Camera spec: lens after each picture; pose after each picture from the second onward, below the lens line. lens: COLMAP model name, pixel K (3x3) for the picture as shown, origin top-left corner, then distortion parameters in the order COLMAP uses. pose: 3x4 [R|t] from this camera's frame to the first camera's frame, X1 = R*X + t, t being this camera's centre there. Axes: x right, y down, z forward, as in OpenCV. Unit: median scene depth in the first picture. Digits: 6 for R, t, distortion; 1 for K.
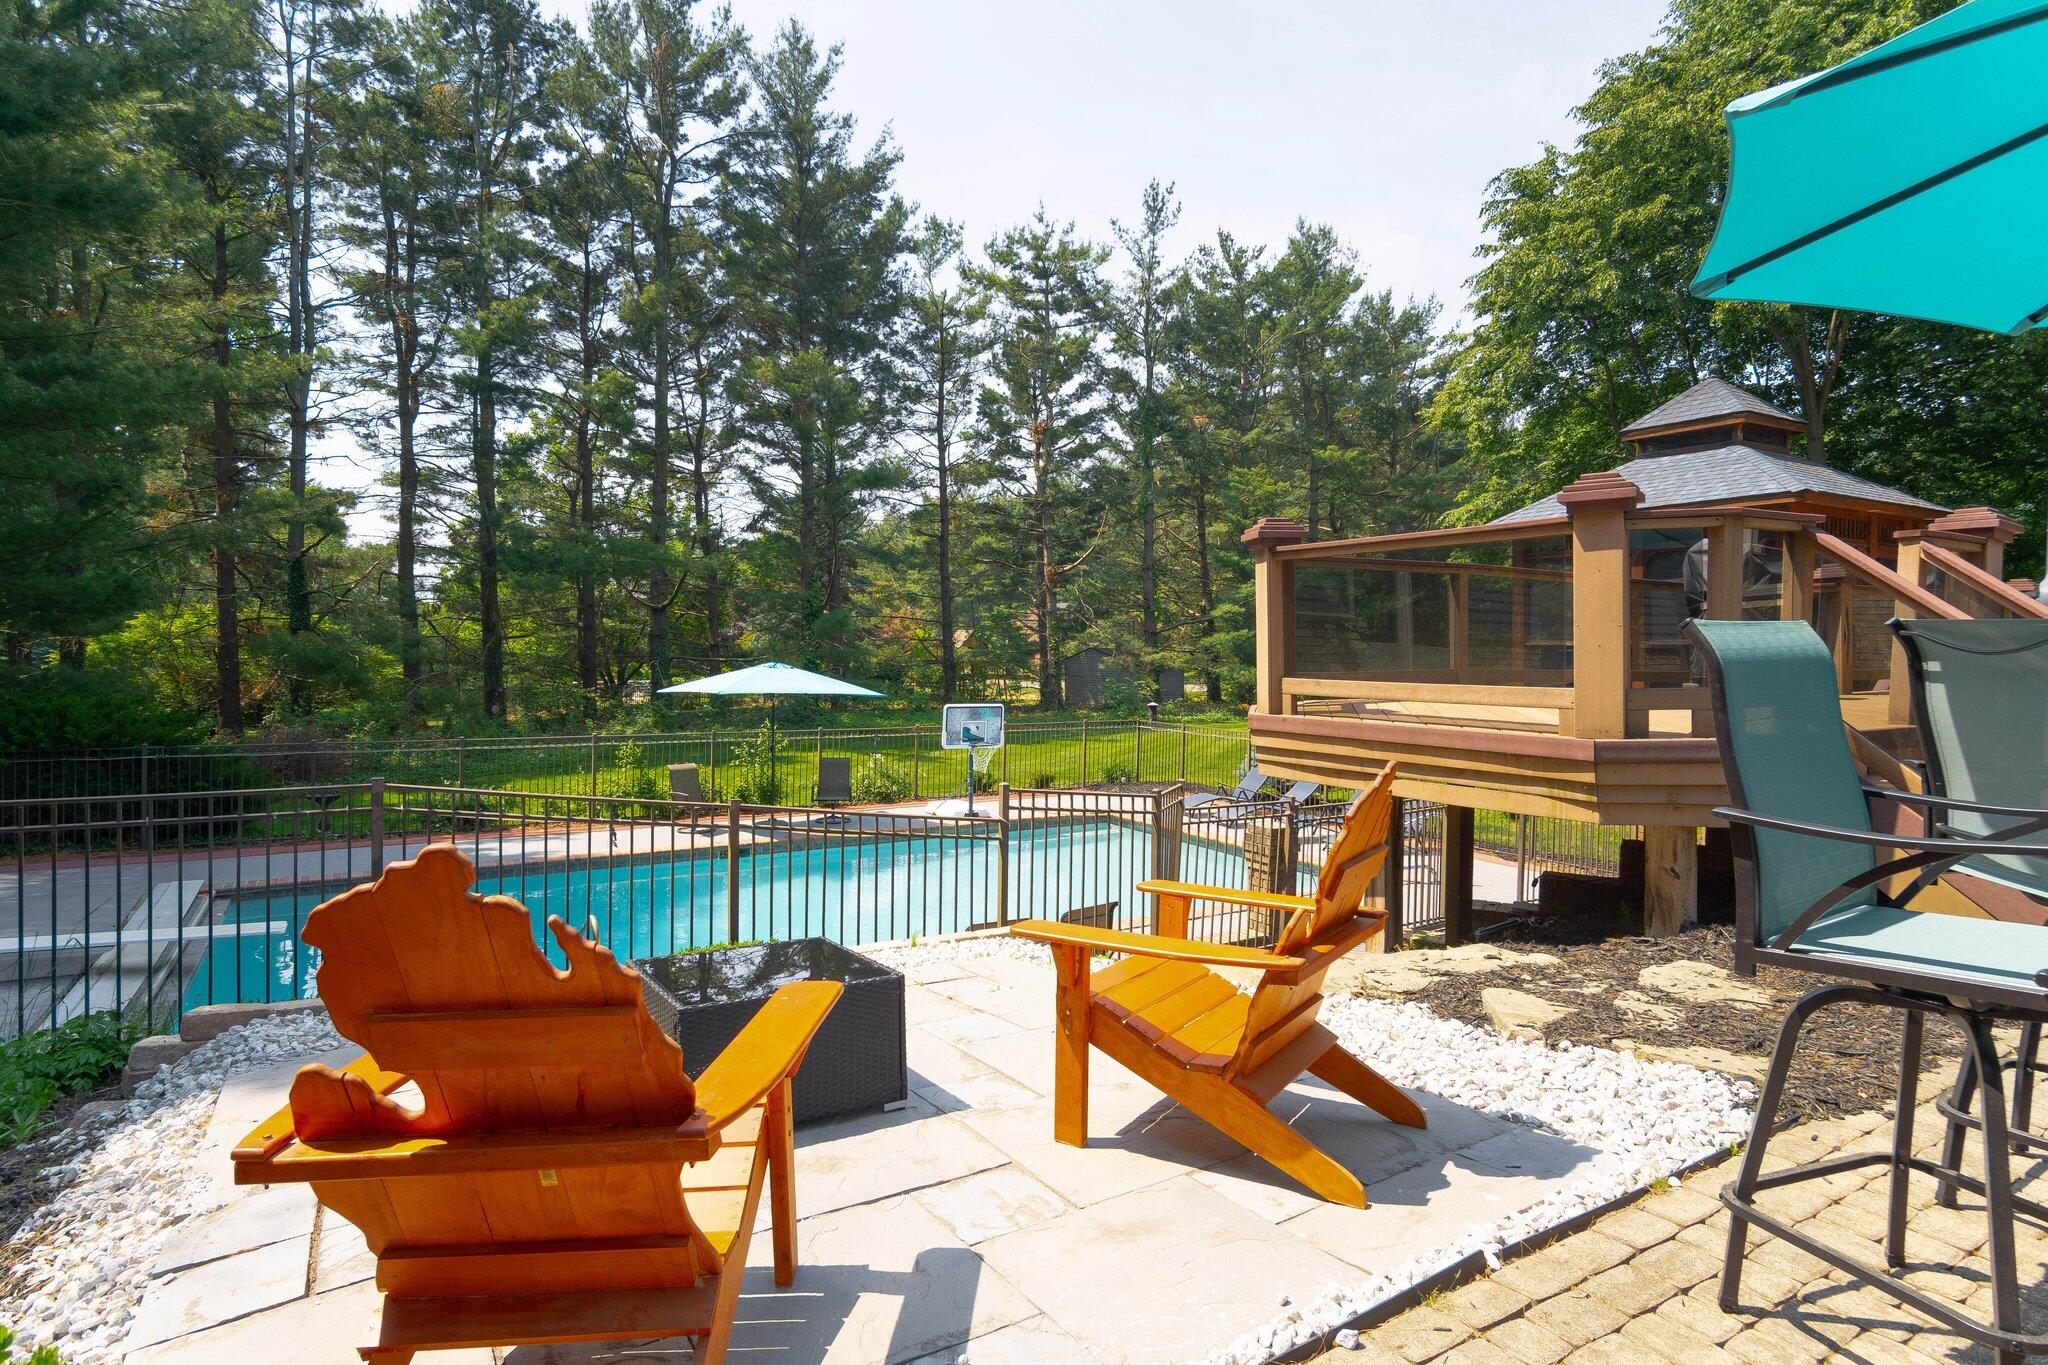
lens RADIAL K [[1119.8, 0, 1015.6], [0, 1119.8, 652.8], [0, 0, 1]] dist [0.003561, -0.003639]
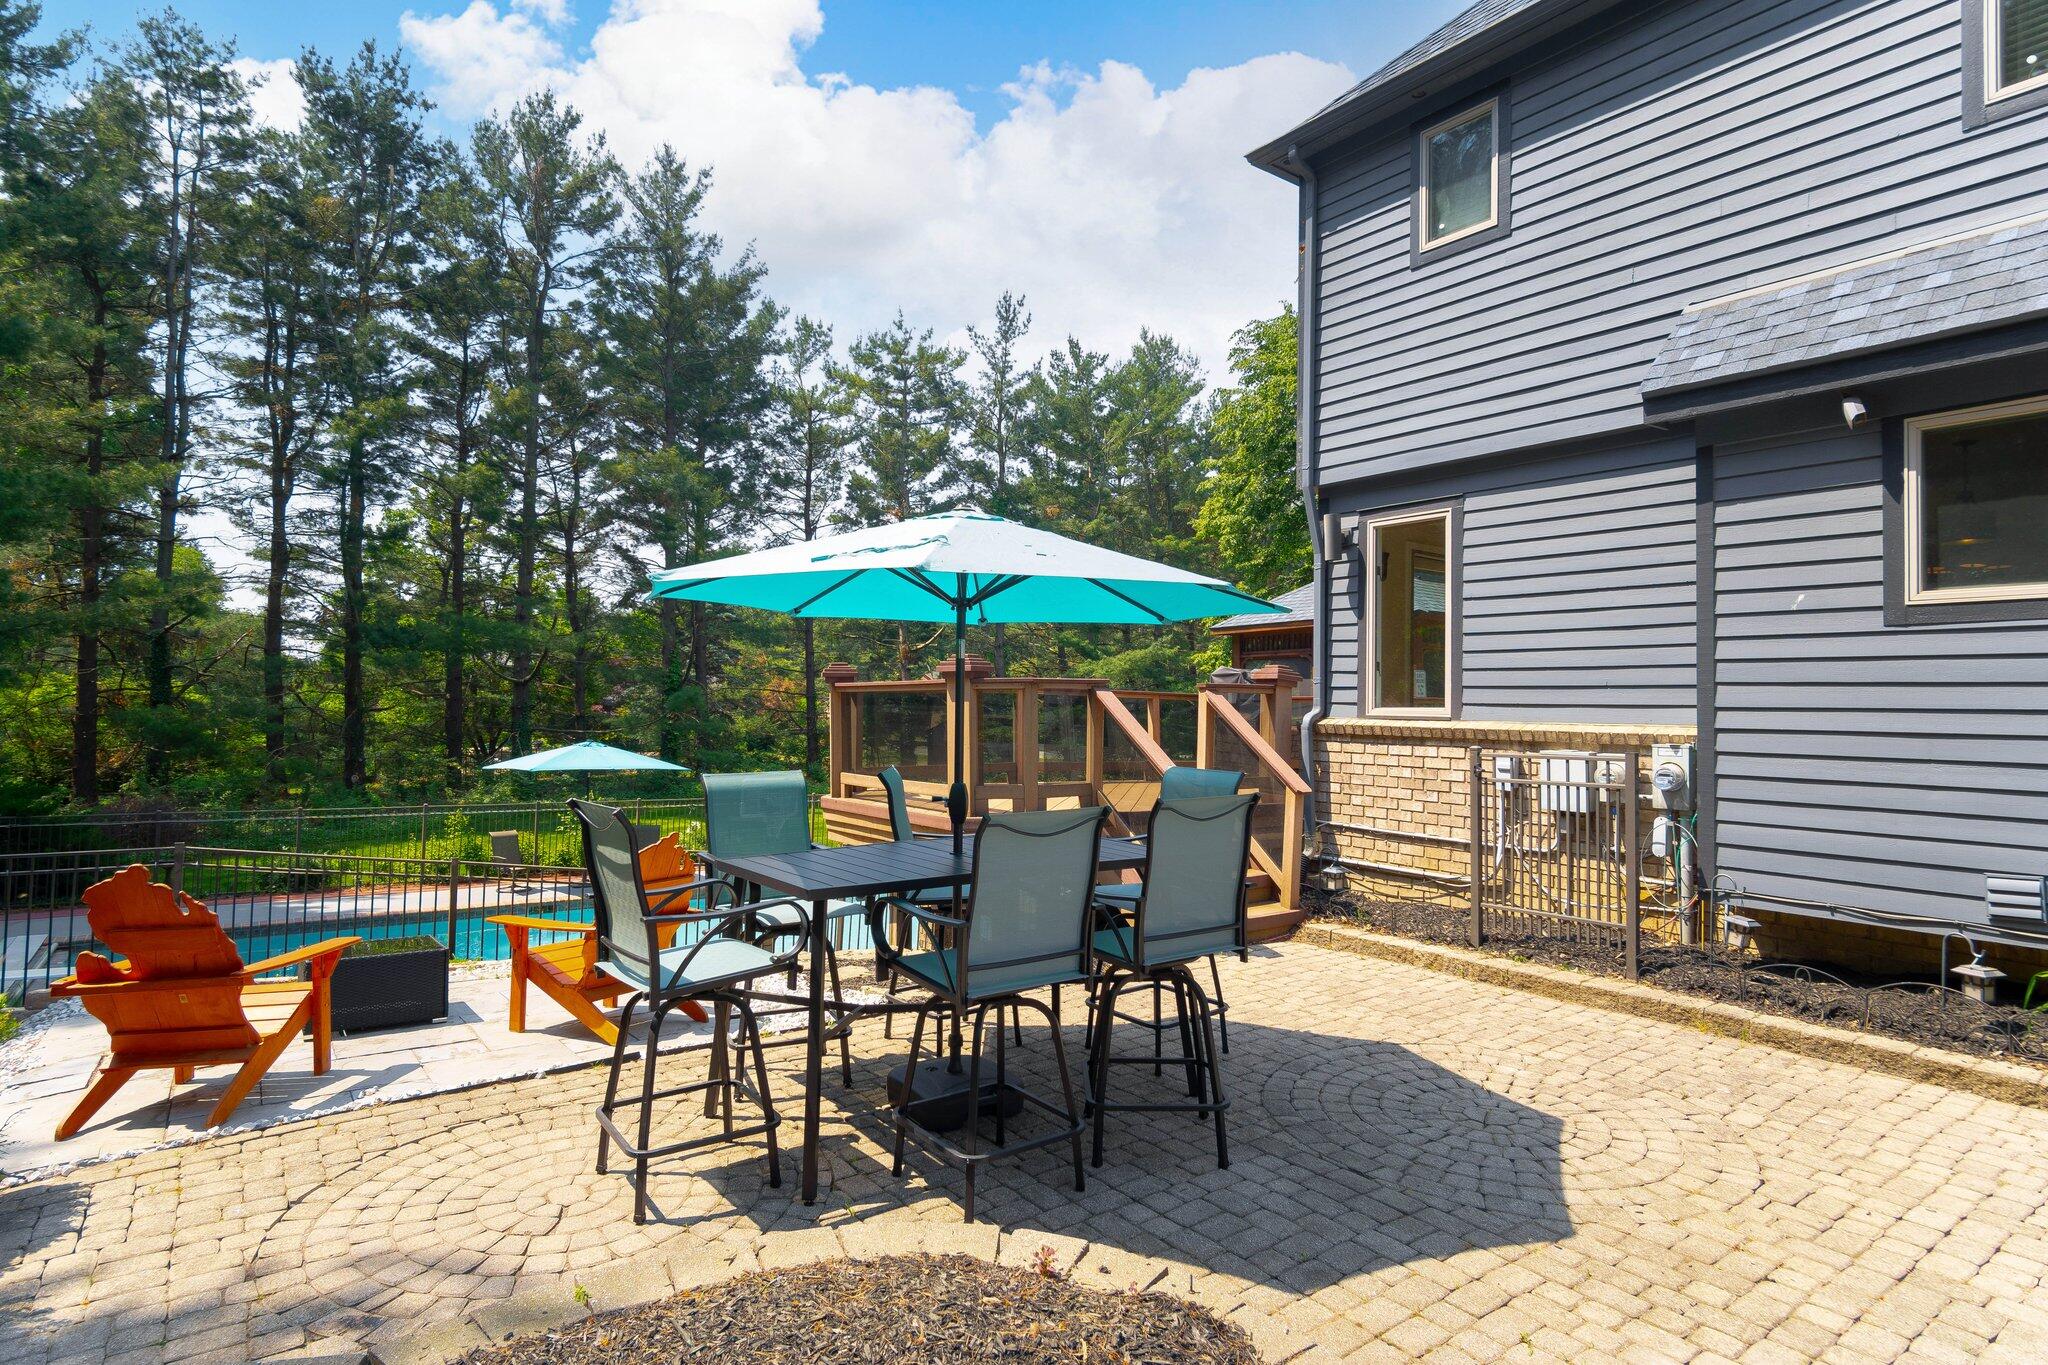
lens RADIAL K [[1119.8, 0, 1021.7], [0, 1119.8, 650.9], [0, 0, 1]] dist [0.003561, -0.003639]
pose [[0.996769, 0.009227, 0.079795, 0.056410], [-0.004536, 0.998262, -0.058762, -0.007968], [-0.080199, 0.058210, 0.995078, -0.076813]]
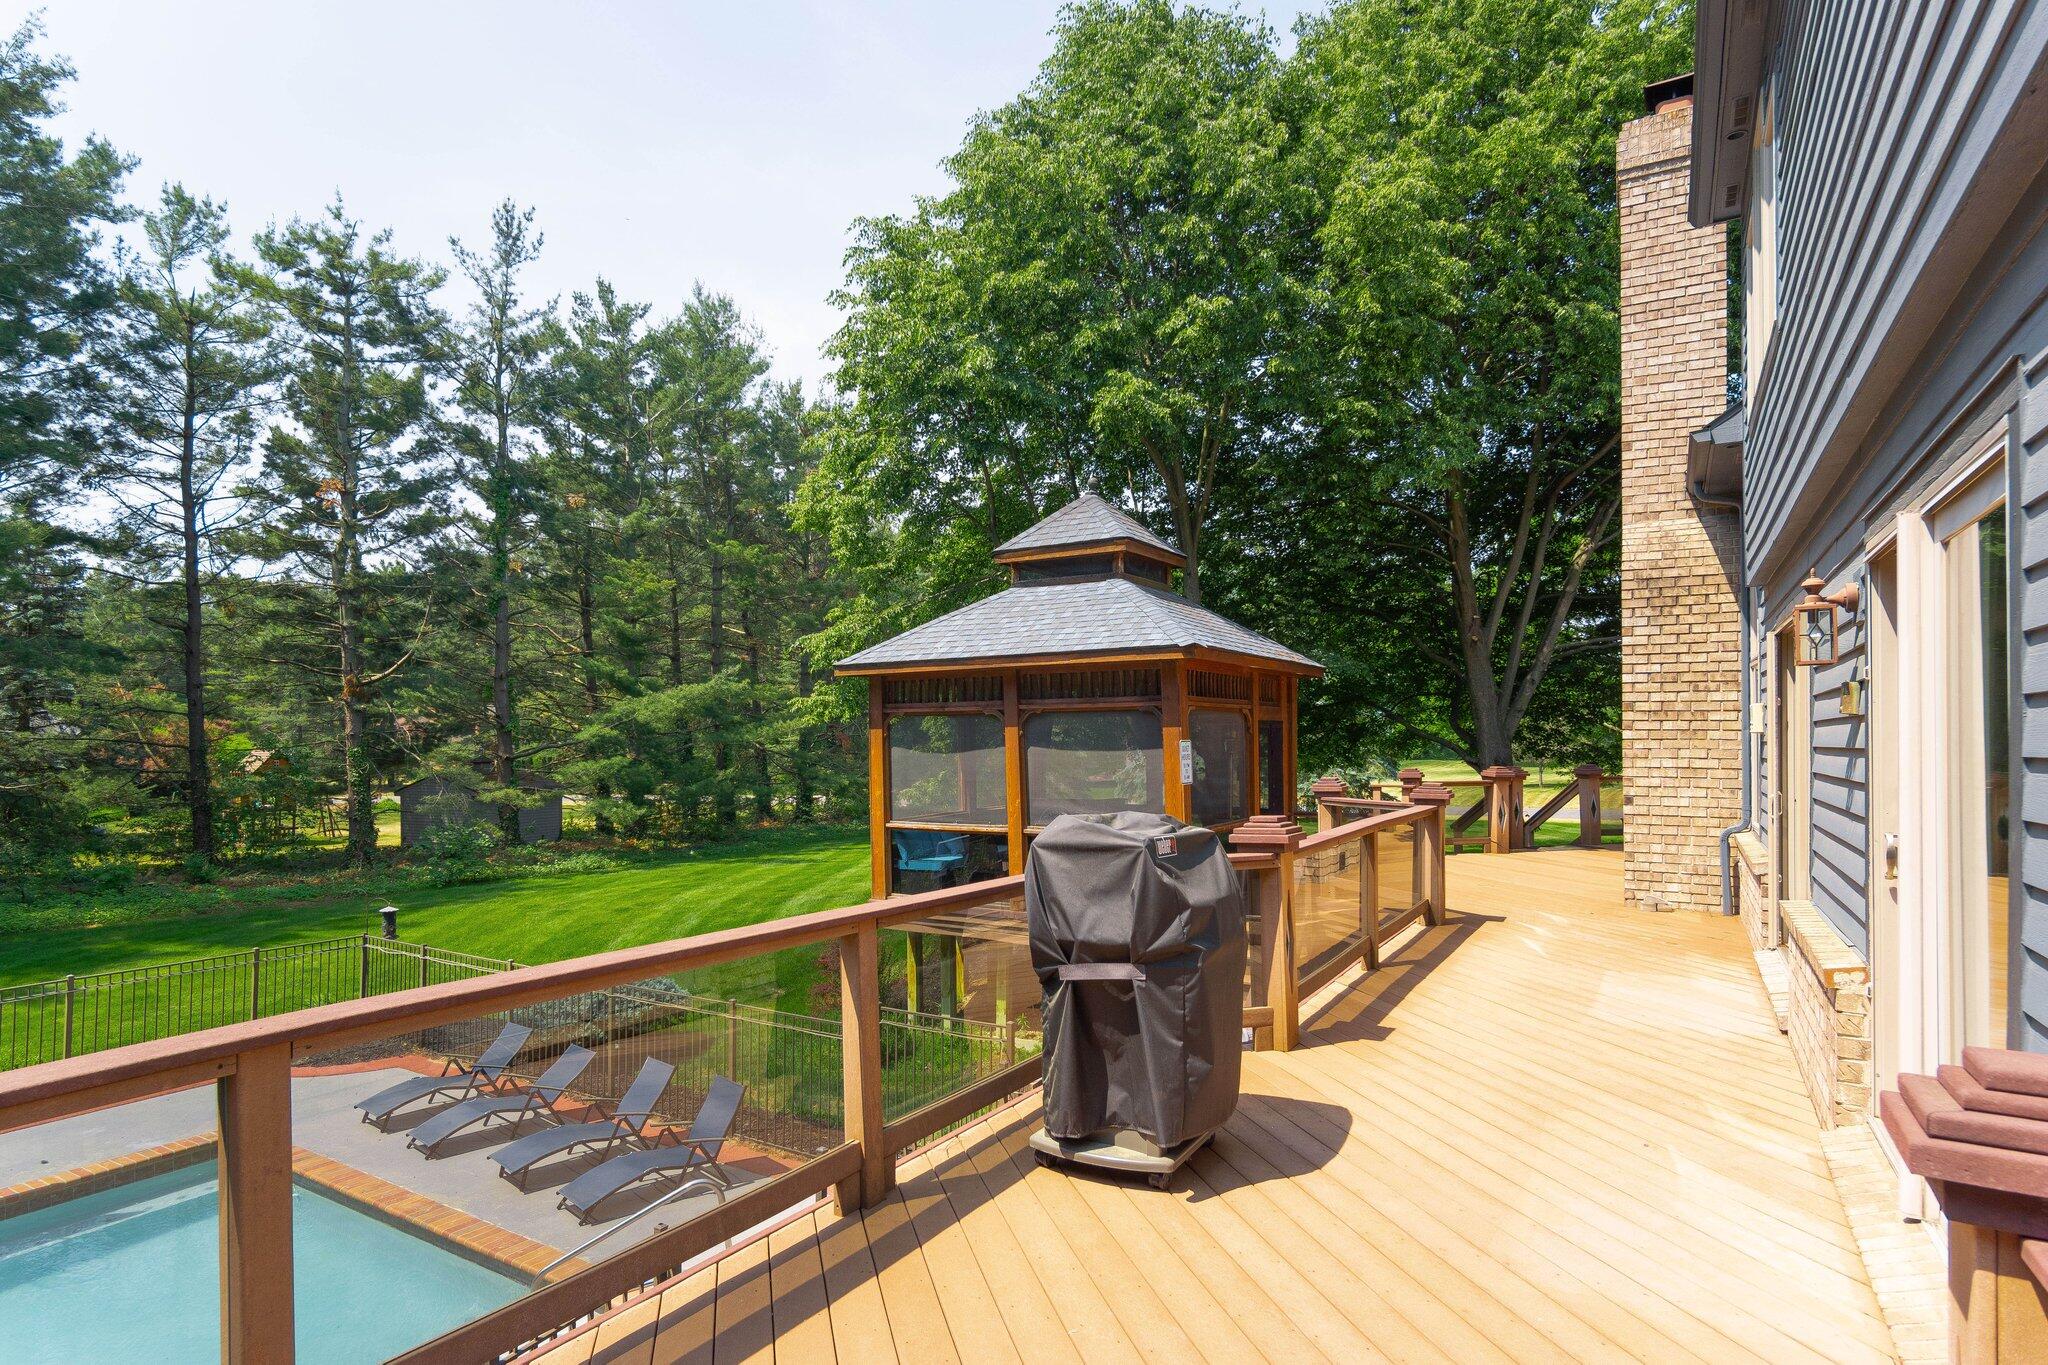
lens RADIAL K [[1119.8, 0, 1021.5], [0, 1119.8, 725.9], [0, 0, 1]] dist [0.003561, -0.003639]
pose [[0.884240, -0.003961, 0.467017, 0.075611], [0.011891, 0.999831, -0.014035, -0.025139], [-0.466882, 0.017964, 0.884137, 0.118408]]
